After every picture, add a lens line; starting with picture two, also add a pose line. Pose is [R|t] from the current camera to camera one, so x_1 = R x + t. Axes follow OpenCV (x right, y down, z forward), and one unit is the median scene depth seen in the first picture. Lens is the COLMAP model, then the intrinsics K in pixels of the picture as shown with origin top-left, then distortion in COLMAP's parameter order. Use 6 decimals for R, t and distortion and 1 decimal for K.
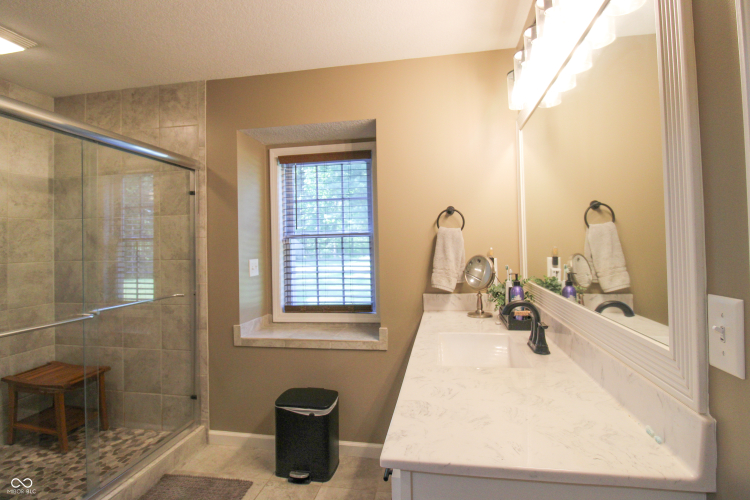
lens RADIAL K [[353.1, 0, 394.1], [0, 353.1, 241.4], [0, 0, 1]] dist [-0.001587, -0.011479]
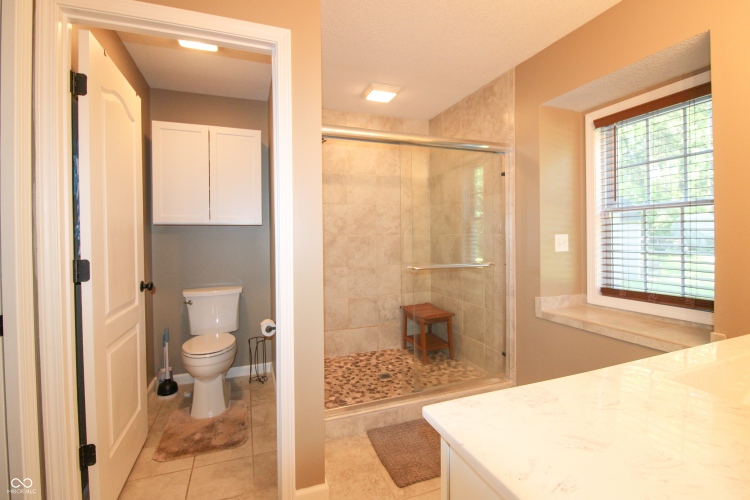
lens RADIAL K [[353.1, 0, 394.1], [0, 353.1, 241.4], [0, 0, 1]] dist [-0.001587, -0.011479]
pose [[0.520949, 0.023878, -0.853254, 0.207489], [0.016283, 0.999149, 0.037903, 0.027708], [0.853433, -0.033639, 0.520116, 0.109059]]
